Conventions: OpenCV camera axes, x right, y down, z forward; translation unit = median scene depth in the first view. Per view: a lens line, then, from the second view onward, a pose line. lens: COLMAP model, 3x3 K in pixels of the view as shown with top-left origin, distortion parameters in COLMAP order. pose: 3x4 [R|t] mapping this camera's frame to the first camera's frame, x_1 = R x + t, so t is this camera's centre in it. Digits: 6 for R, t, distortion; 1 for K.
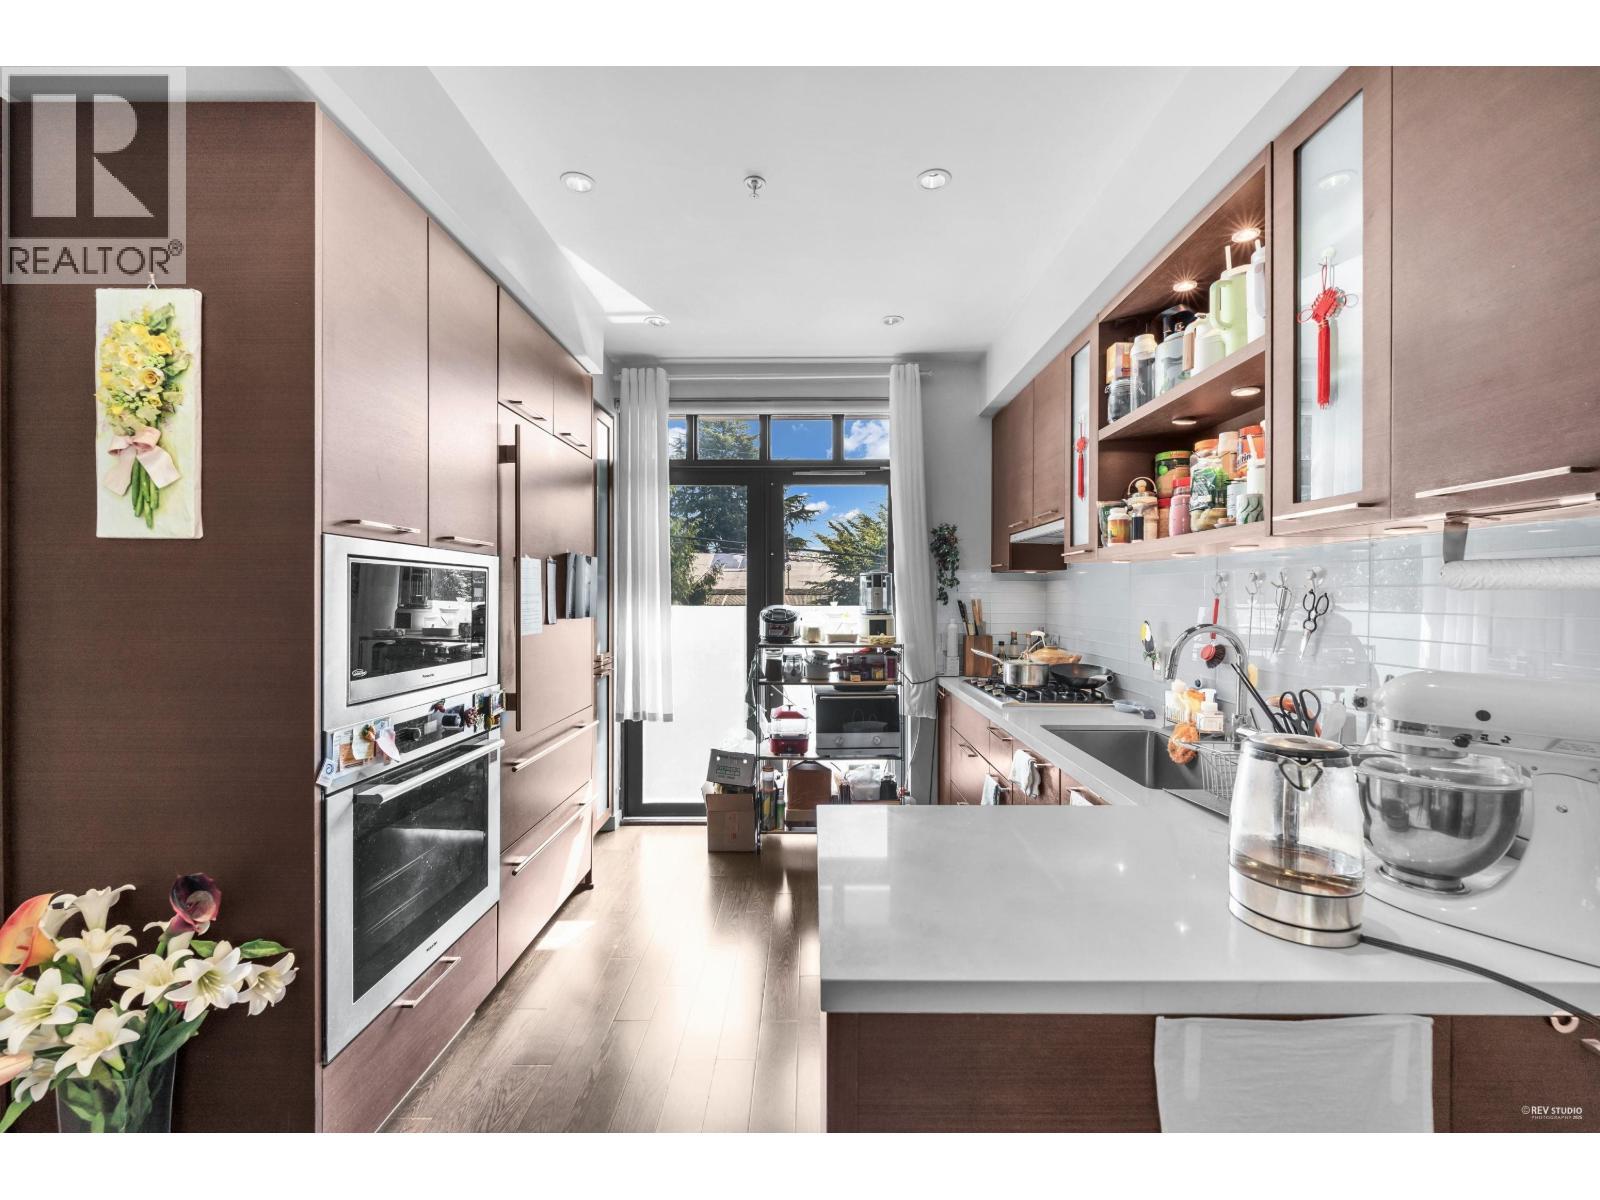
lens RADIAL K [[666.4, 0, 800.0], [0, 666.4, 600.0], [0, 0, 1]] dist [0.000189, -0.000294]
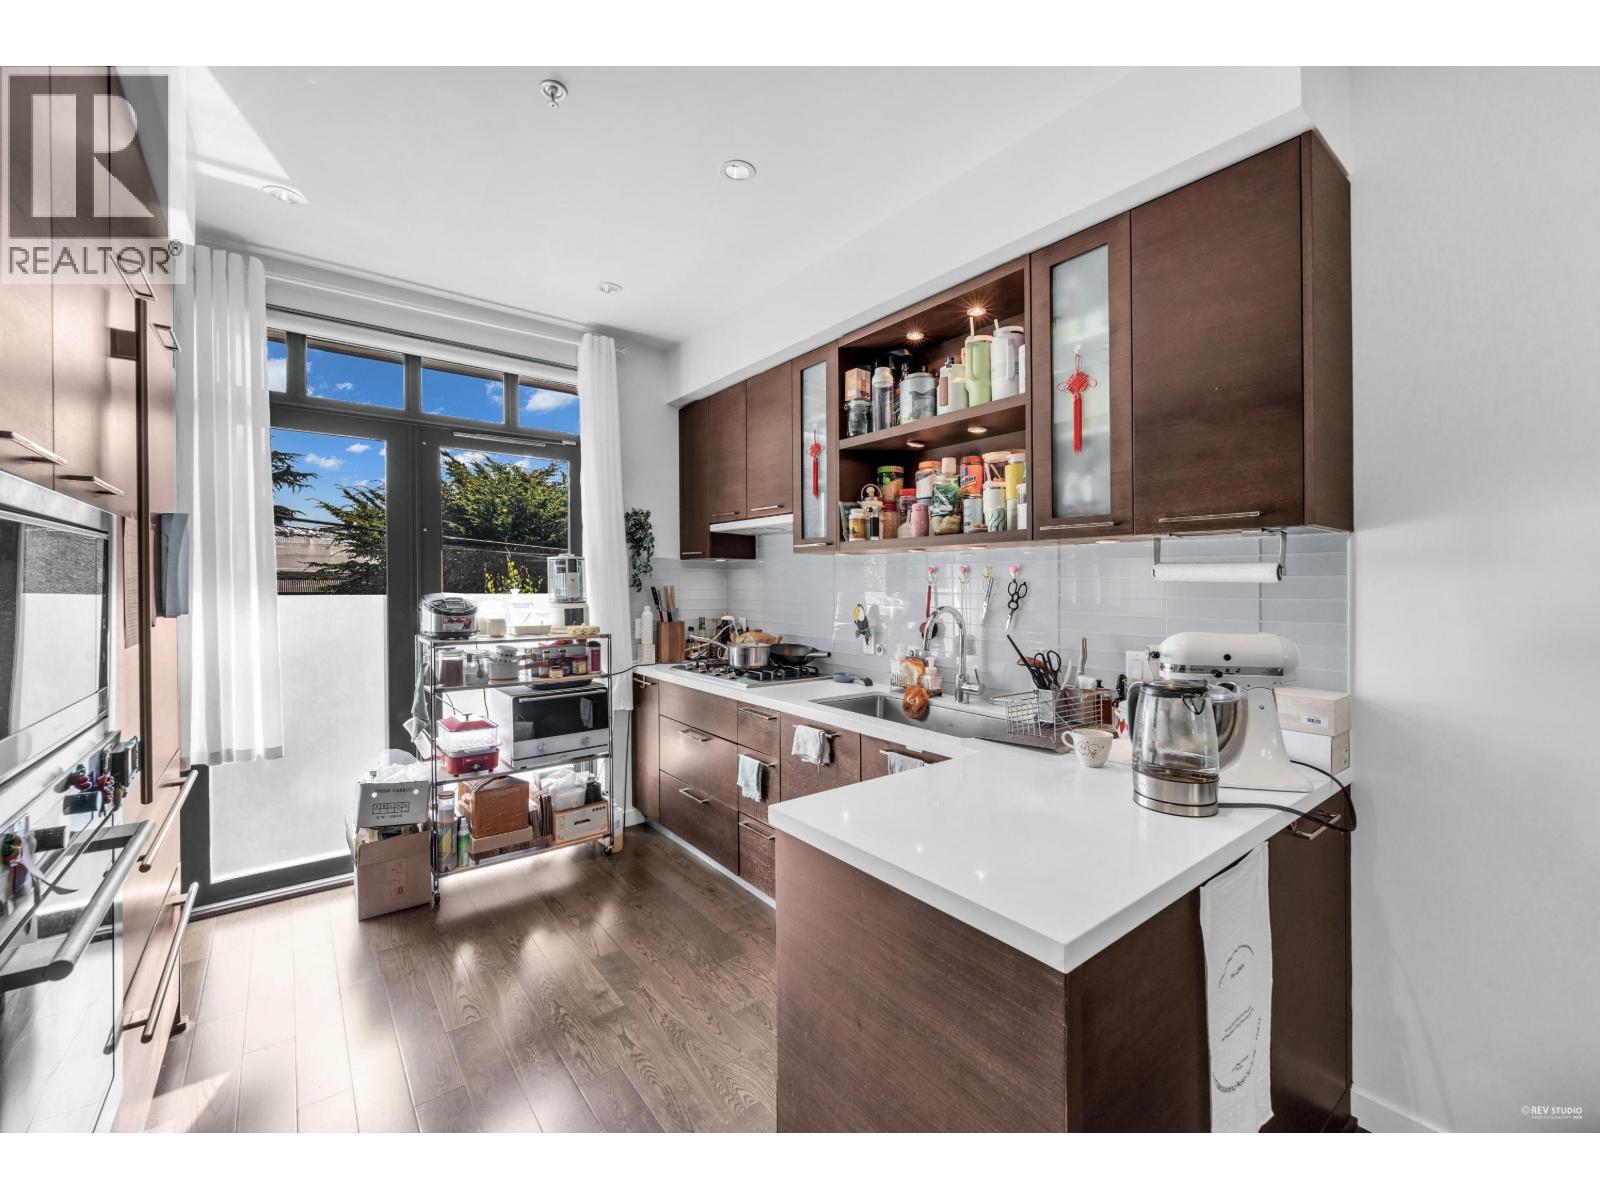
lens RADIAL K [[655.1, 0, 834.2], [0, 655.1, 583.4], [0, 0, 1]] dist [0.000023, -0.000091]
pose [[0.775586, 0.001709, 0.631239, -0.185611], [0.000640, 0.999994, -0.003494, -0.001460], [-0.631241, 0.003114, 0.775580, 0.083809]]
